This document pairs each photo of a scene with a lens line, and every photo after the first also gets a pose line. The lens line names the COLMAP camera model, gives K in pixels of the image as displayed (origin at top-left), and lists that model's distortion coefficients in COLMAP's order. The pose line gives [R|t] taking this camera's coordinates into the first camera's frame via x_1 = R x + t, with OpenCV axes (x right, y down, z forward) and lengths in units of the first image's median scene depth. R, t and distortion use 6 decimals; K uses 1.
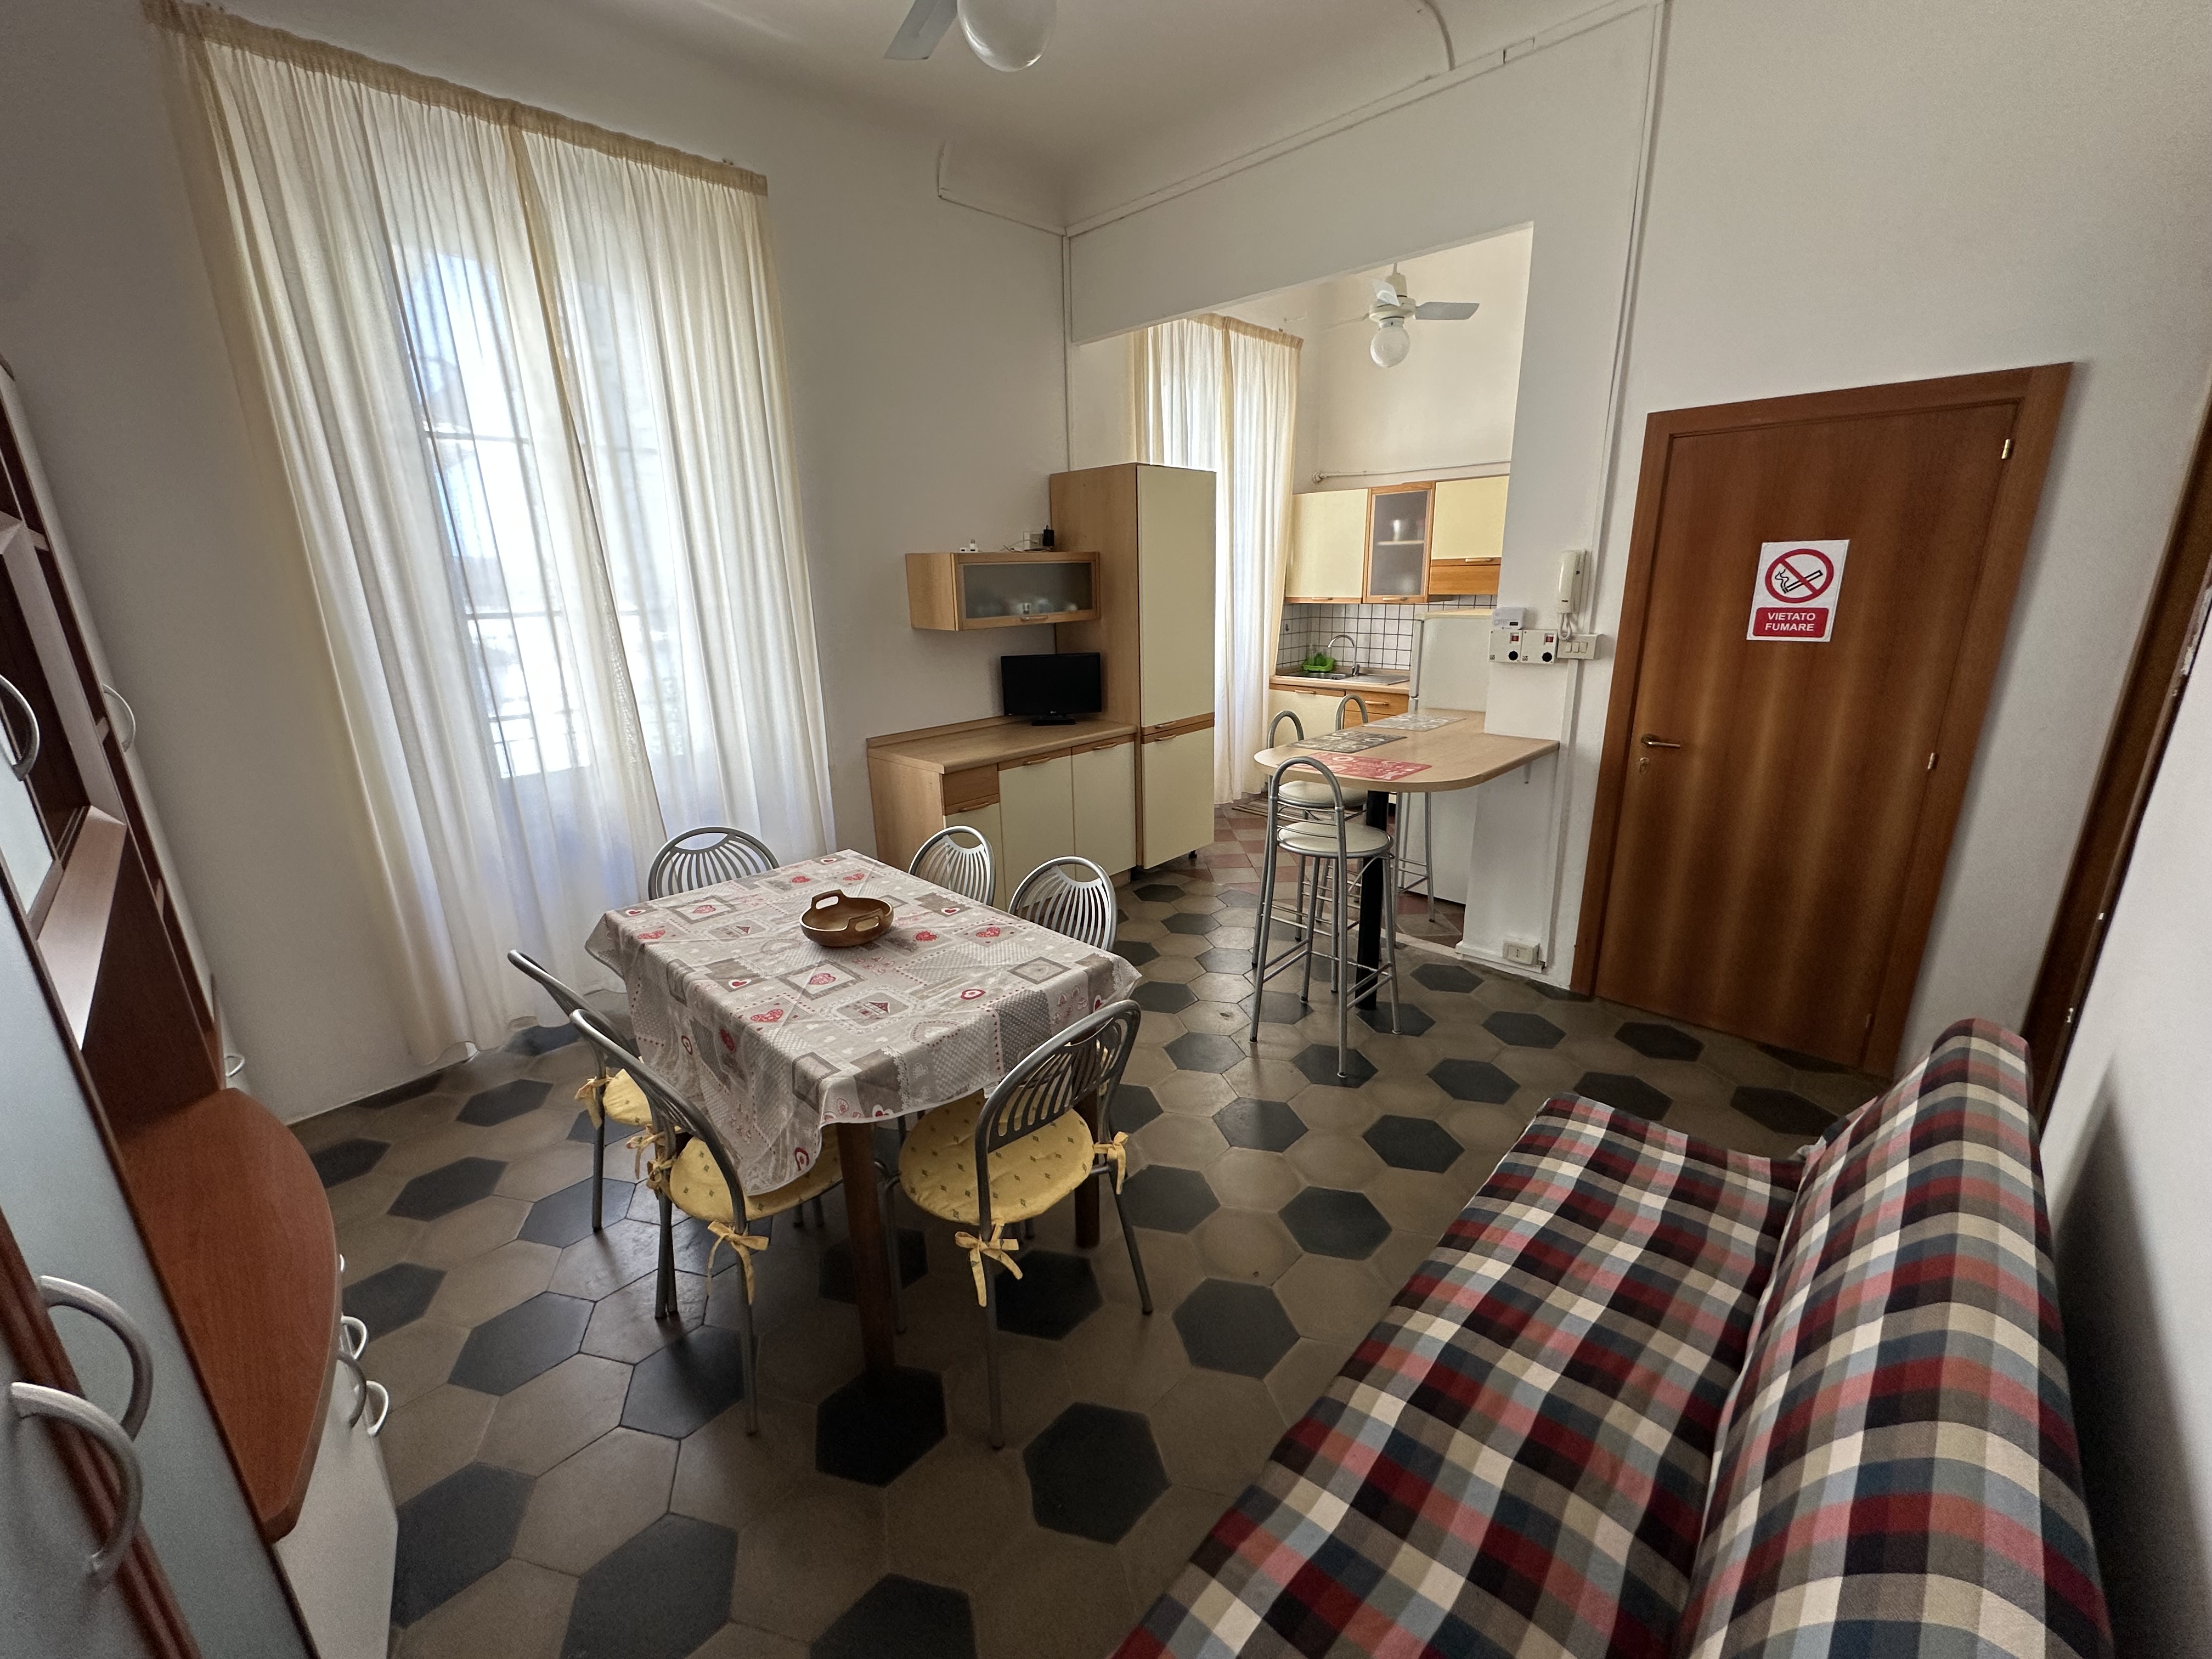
lens RADIAL K [[888.0, 0, 1112.7], [0, 888.0, 823.0], [0, 0, 1]] dist [-0.002039, -0.000067]
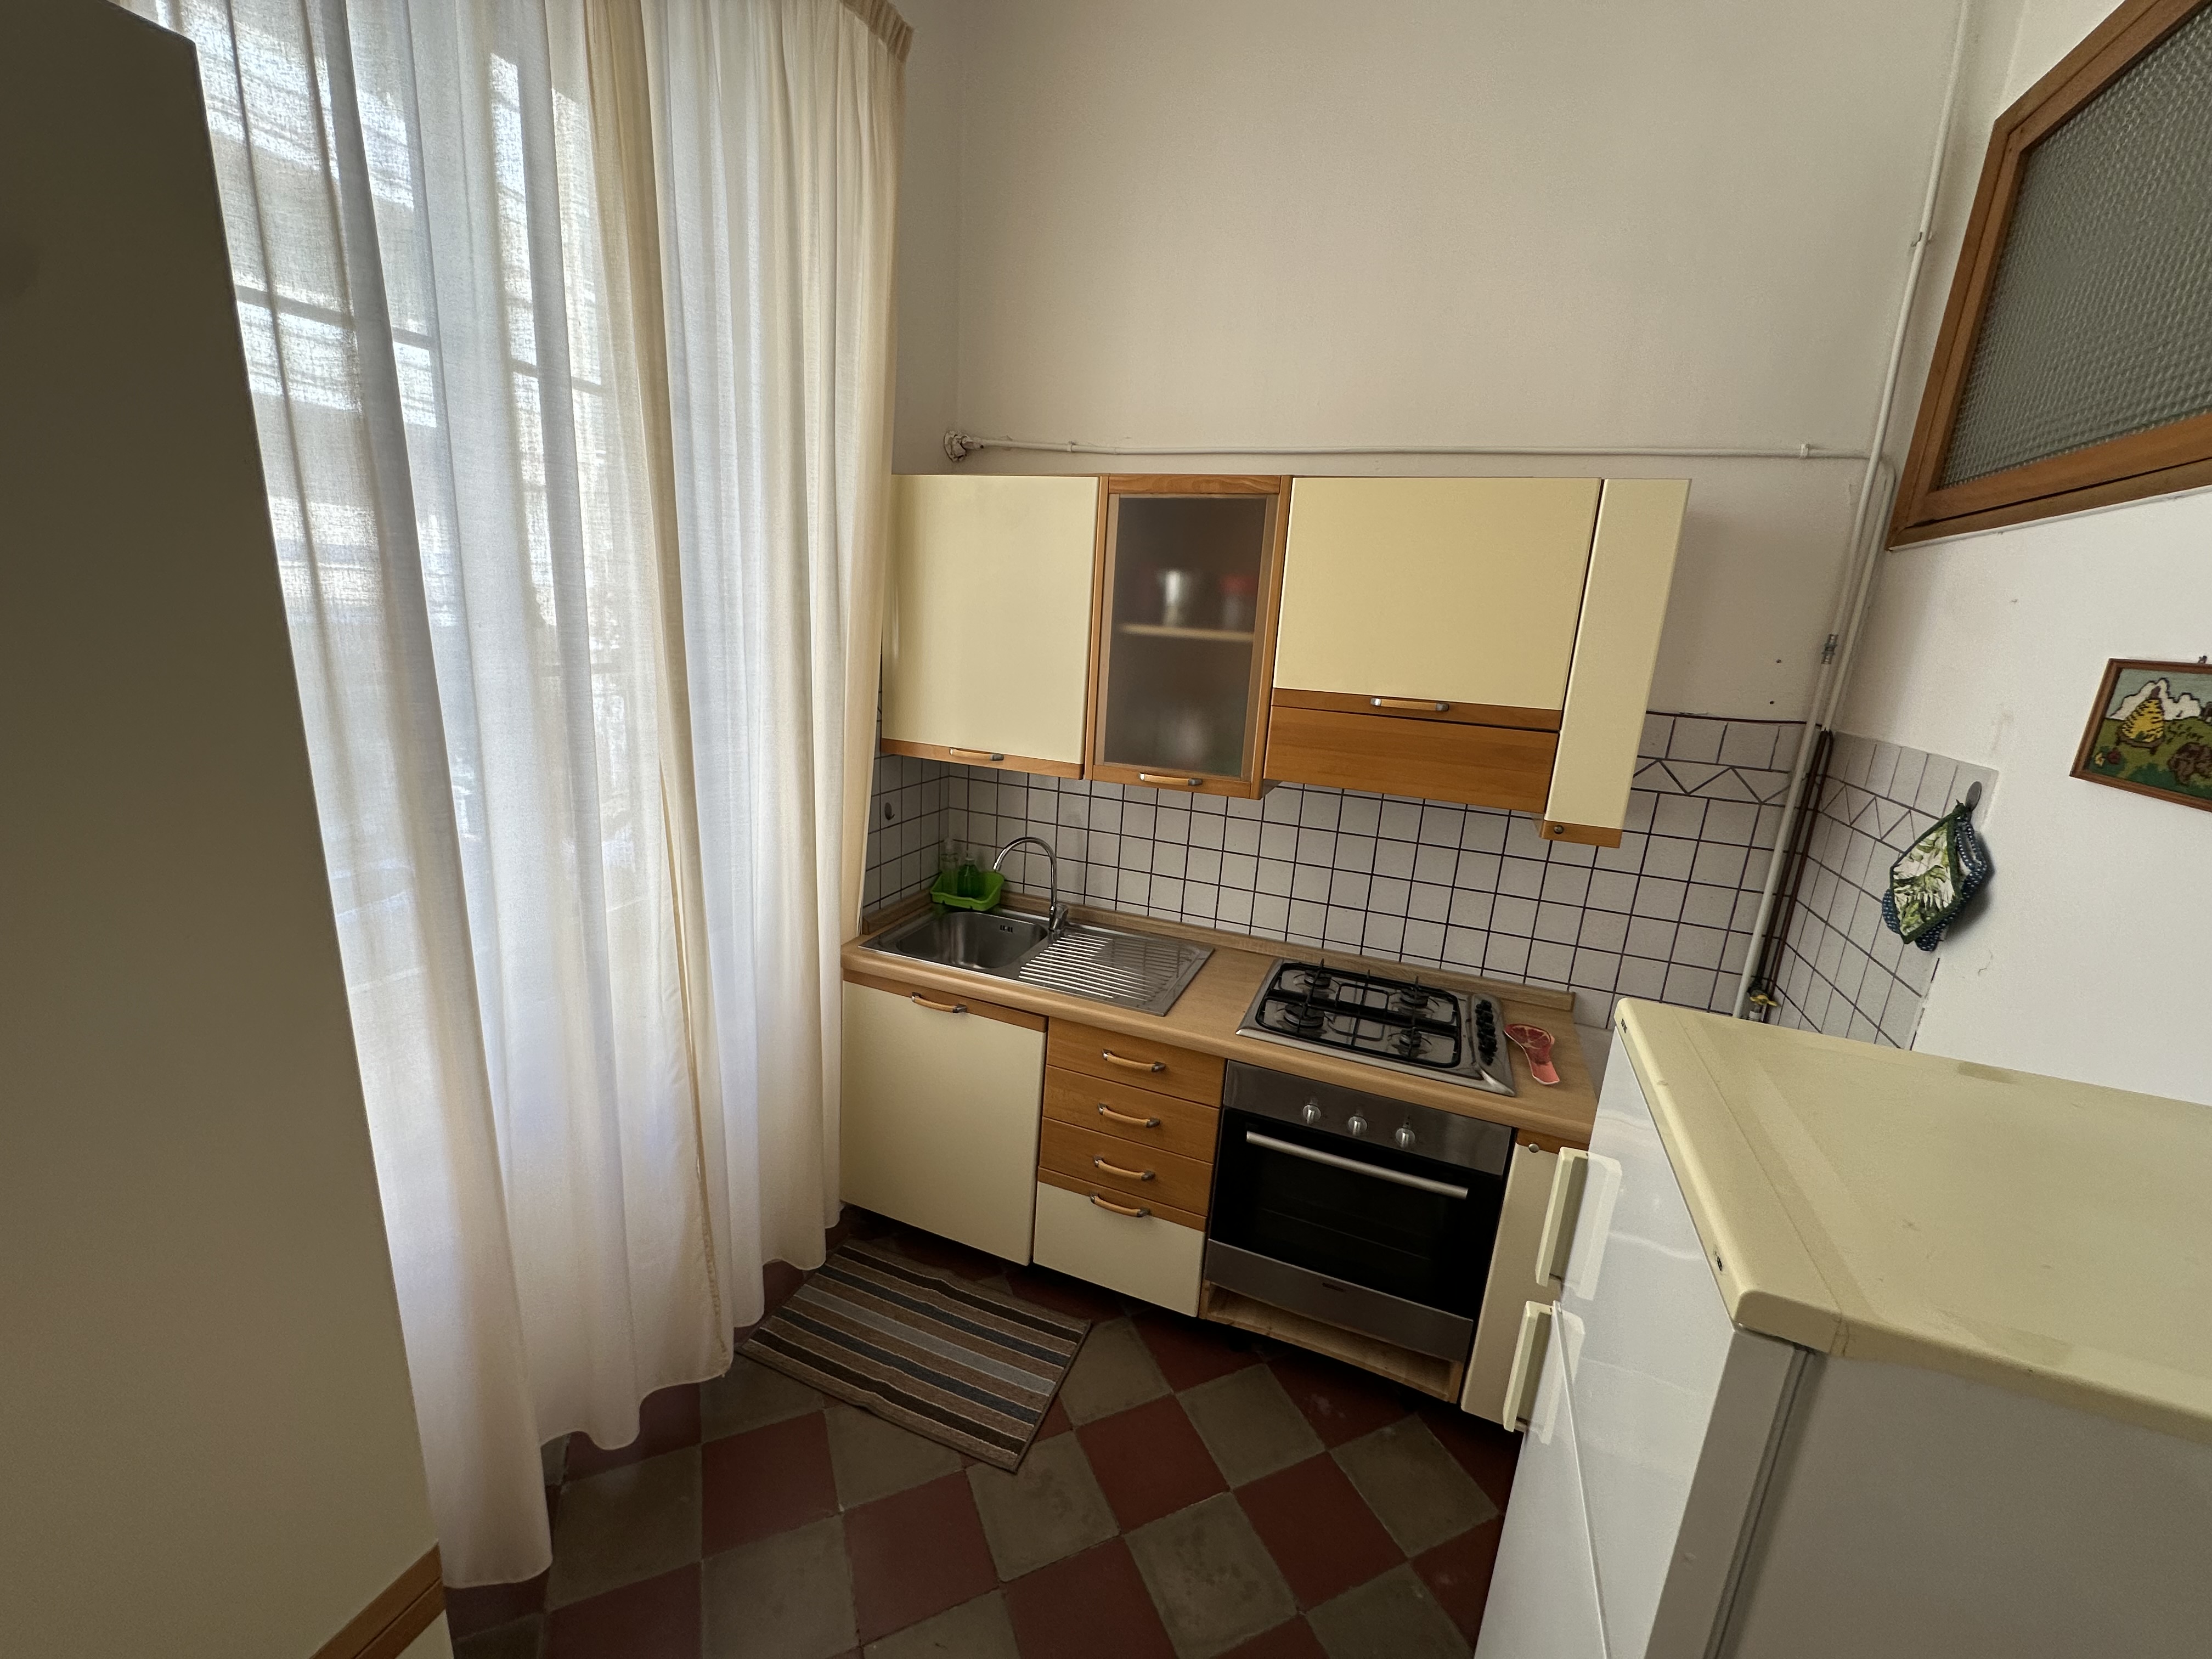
lens RADIAL K [[888.0, 0, 1099.6], [0, 888.0, 826.2], [0, 0, 1]] dist [-0.002039, -0.000067]
pose [[0.919140, -0.018088, 0.393515, 0.135226], [0.030587, 0.999206, -0.025514, -0.213825], [-0.392741, 0.035487, 0.918964, 0.637759]]
